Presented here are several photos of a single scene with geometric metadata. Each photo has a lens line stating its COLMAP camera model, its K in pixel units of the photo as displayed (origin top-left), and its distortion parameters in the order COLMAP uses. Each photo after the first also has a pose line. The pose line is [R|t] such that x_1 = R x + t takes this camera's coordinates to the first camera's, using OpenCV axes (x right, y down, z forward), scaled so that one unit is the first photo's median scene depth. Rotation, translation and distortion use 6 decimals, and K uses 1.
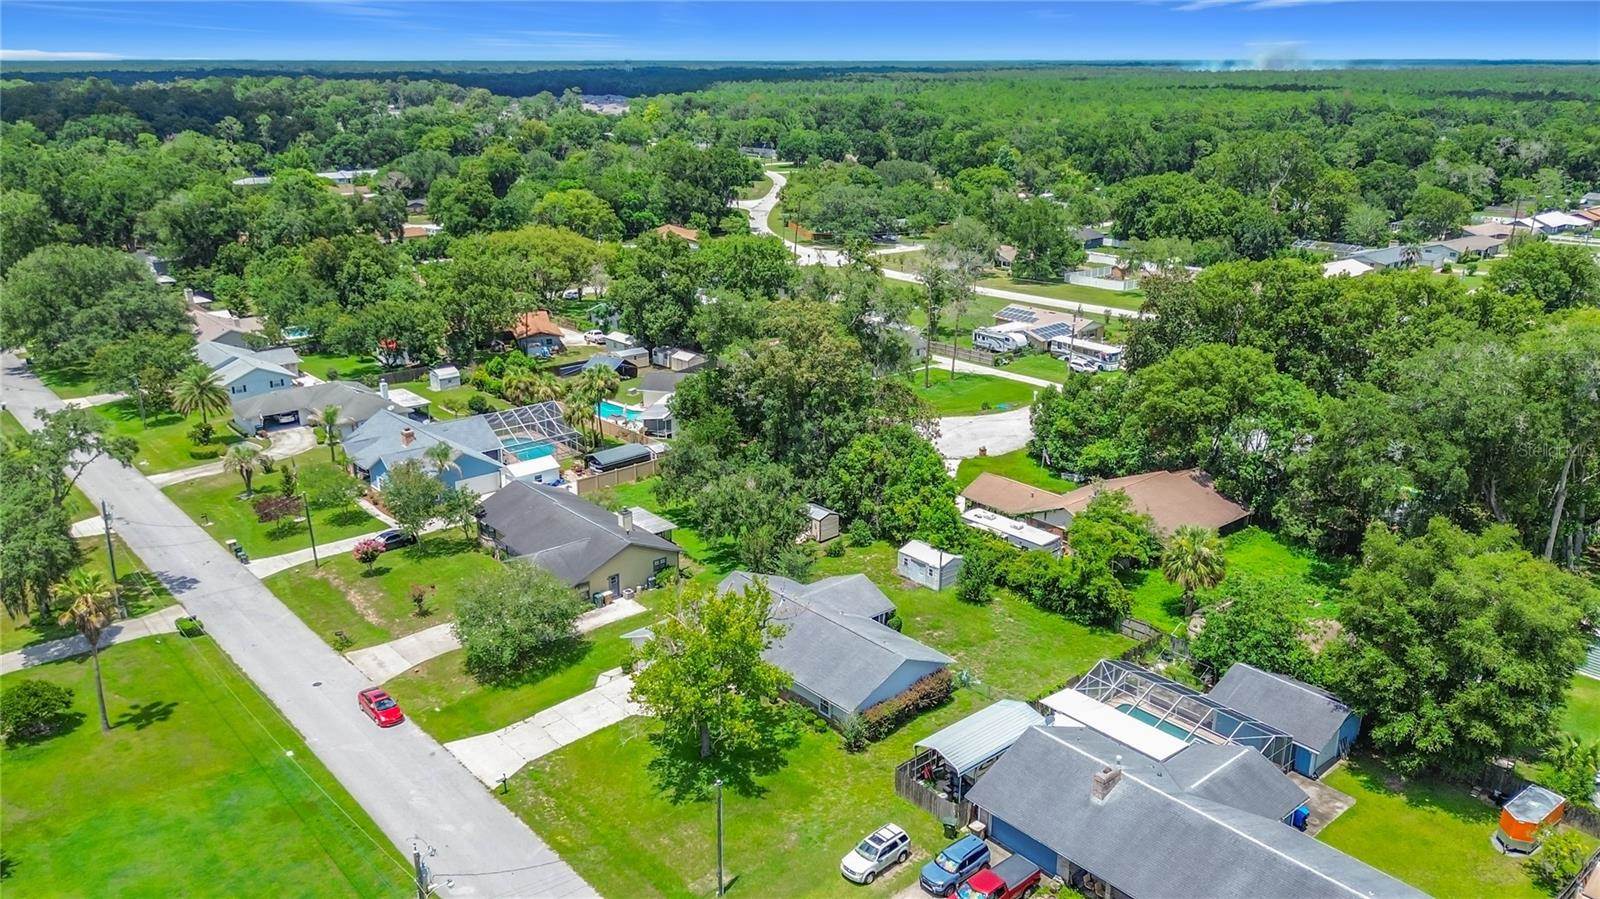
lens RADIAL K [[1192.2, 0, 798.8], [0, 1192.2, 569.8], [0, 0, 1]] dist [0.036708, -0.037537]
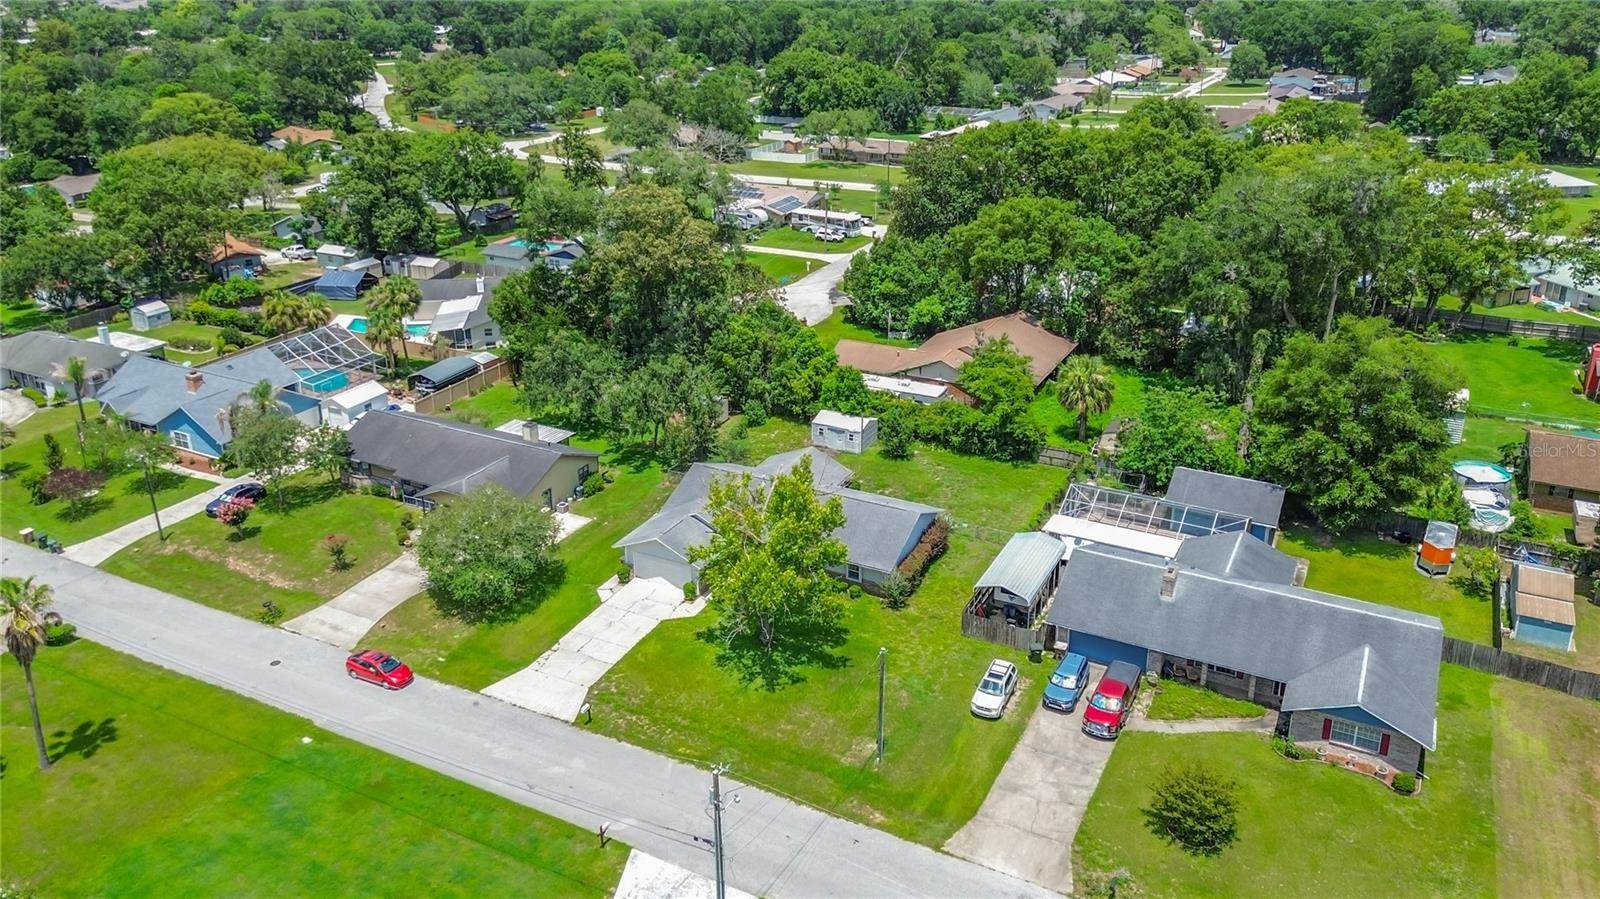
lens RADIAL K [[1181.2, 0, 801.7], [0, 1181.2, 494.2], [0, 0, 1]] dist [0.046677, -0.076177]
pose [[0.925209, -0.166245, 0.341103, -0.254355], [0.155451, 0.986083, 0.058947, -0.014050], [-0.346155, -0.001513, 0.938176, 0.039807]]
